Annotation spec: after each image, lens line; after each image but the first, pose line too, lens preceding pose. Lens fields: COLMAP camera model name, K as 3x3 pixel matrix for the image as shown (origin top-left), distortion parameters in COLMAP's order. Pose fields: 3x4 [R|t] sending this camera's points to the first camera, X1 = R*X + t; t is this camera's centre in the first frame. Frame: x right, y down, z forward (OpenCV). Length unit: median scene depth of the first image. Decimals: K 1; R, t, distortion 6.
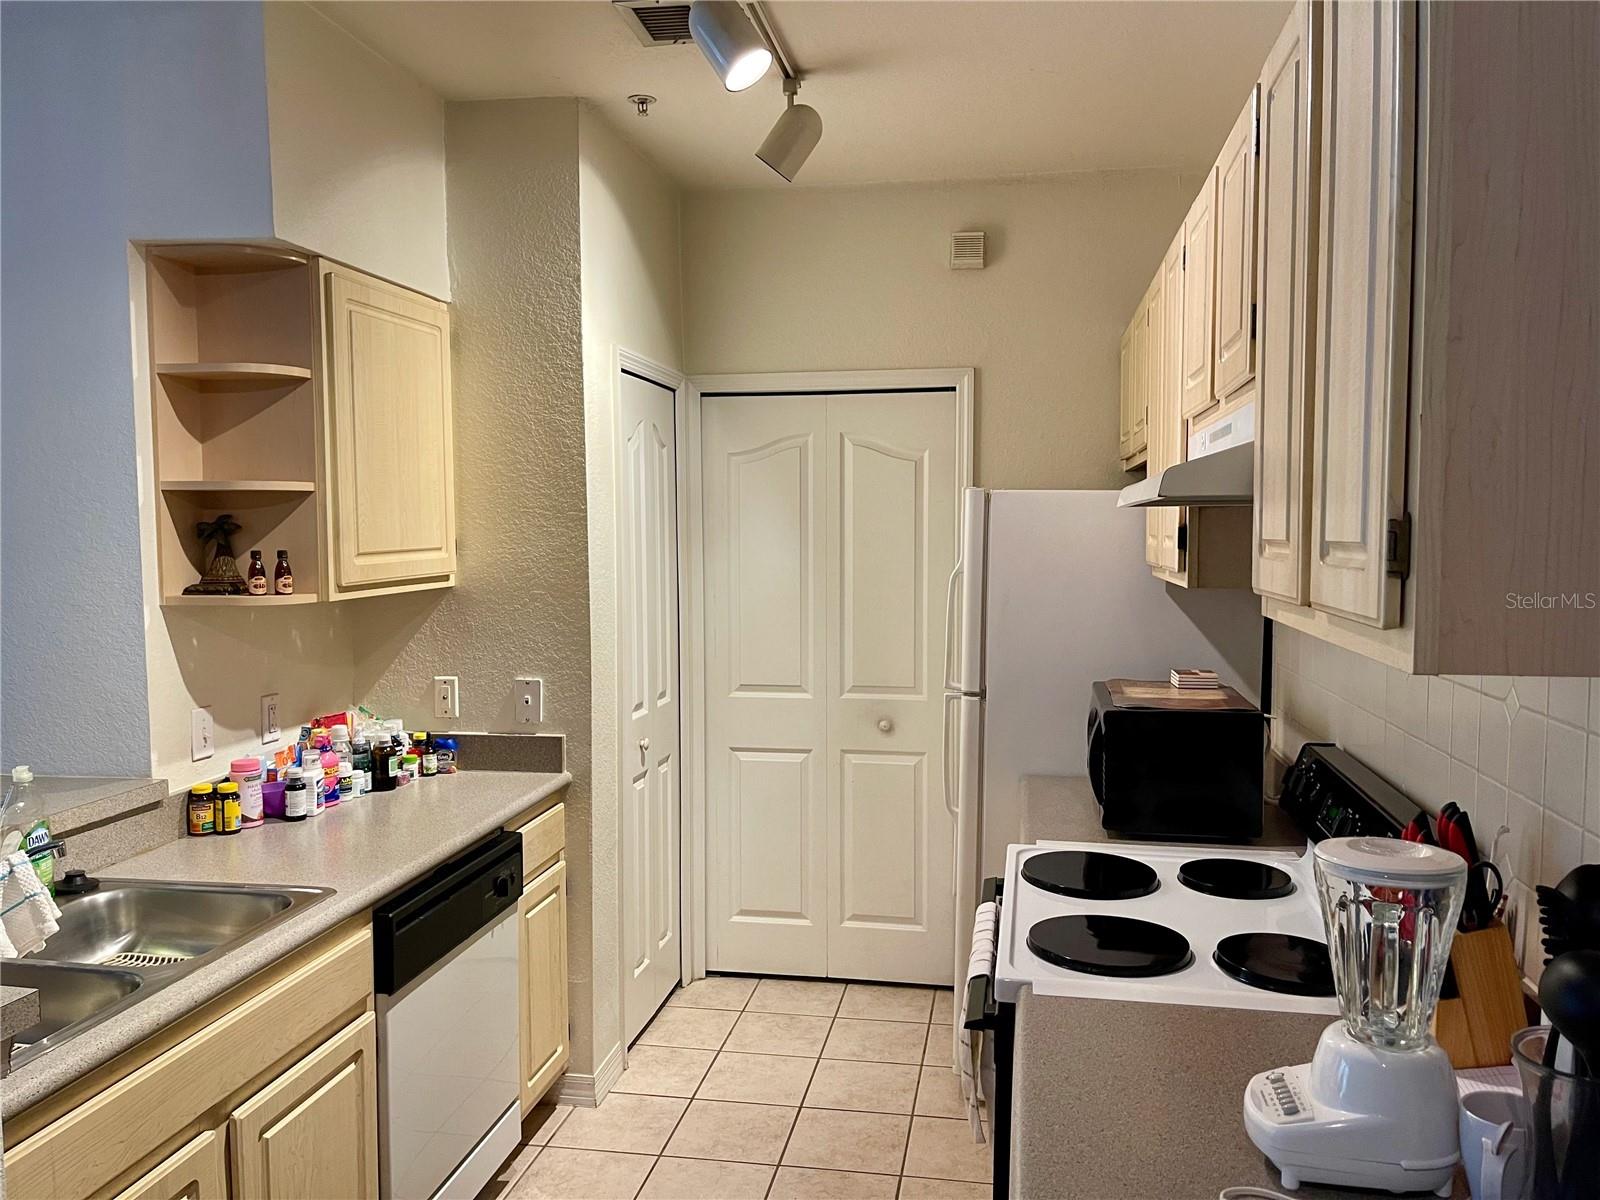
lens RADIAL K [[1207.2, 0, 813.0], [0, 1207.2, 607.3], [0, 0, 1]] dist [0.084819, -0.117019]
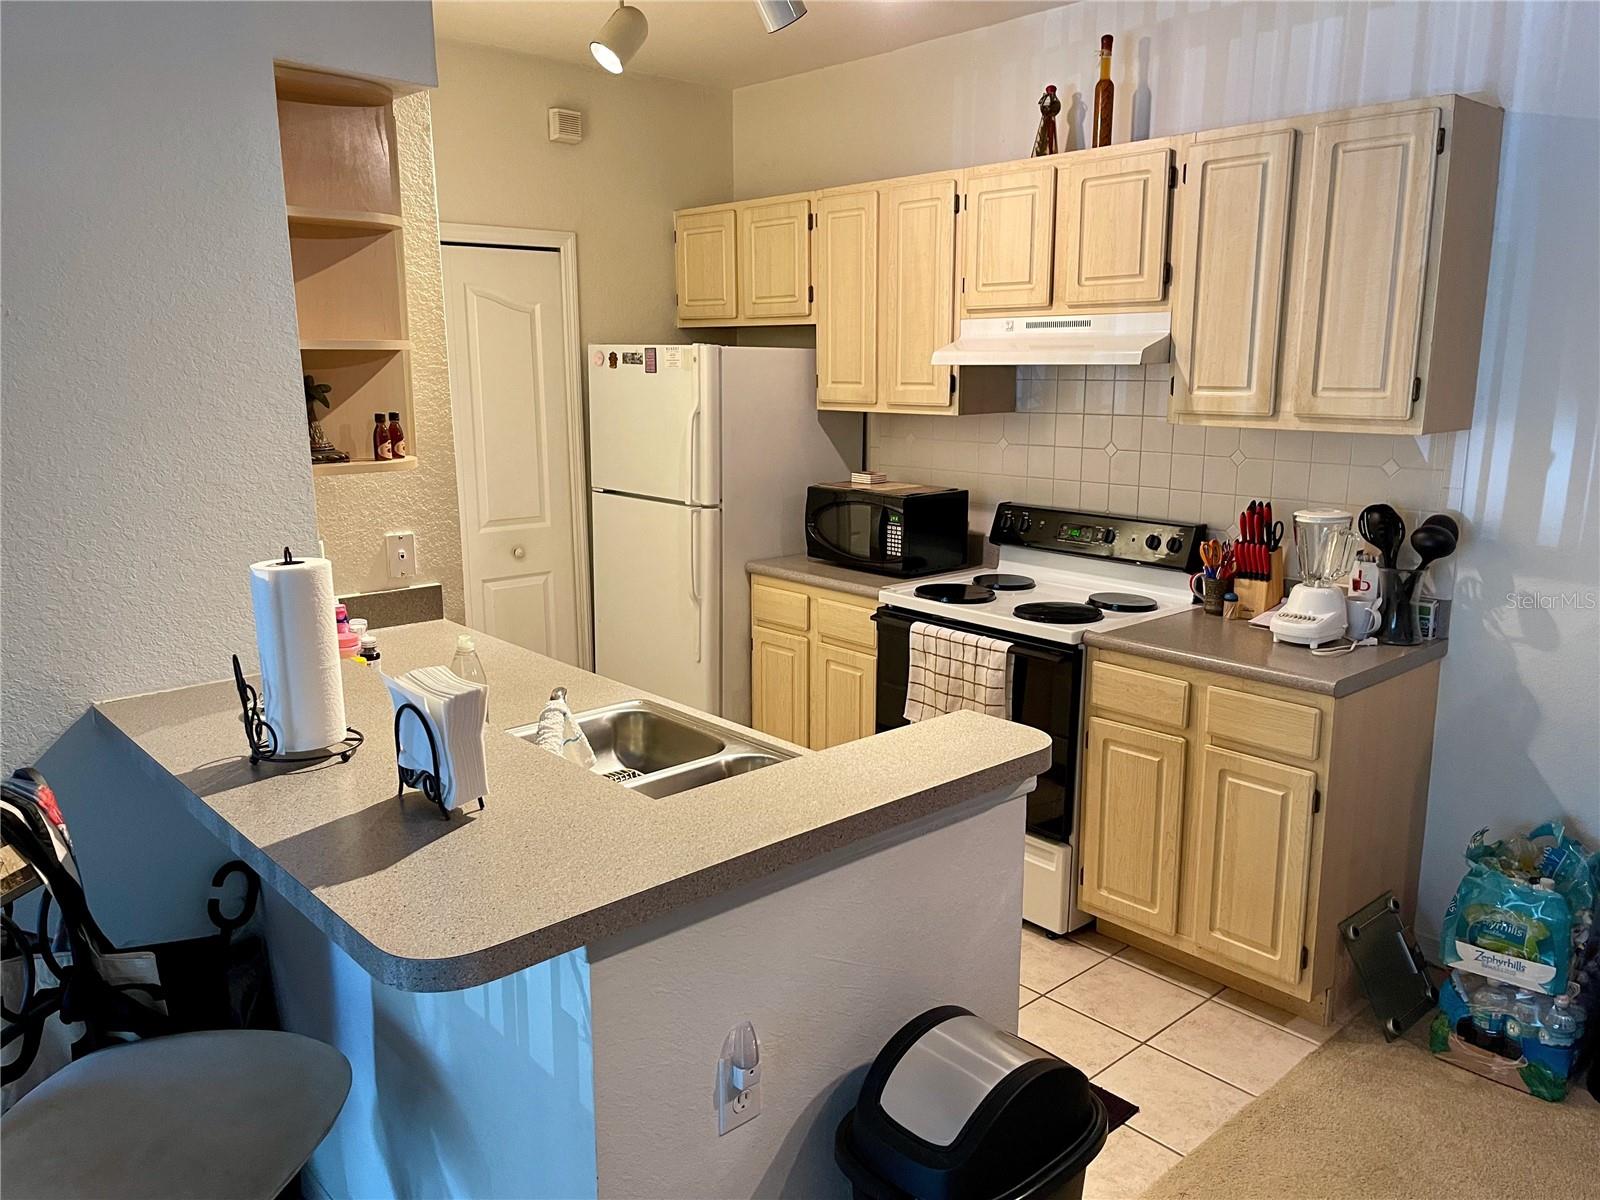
lens RADIAL K [[1207.2, 0, 813.0], [0, 1207.2, 607.3], [0, 0, 1]] dist [0.084819, -0.117019]
pose [[0.613526, -0.160780, 0.773133, -0.818541], [0.052582, 0.985198, 0.163154, -0.027933], [-0.787922, -0.059446, 0.612899, 0.105022]]
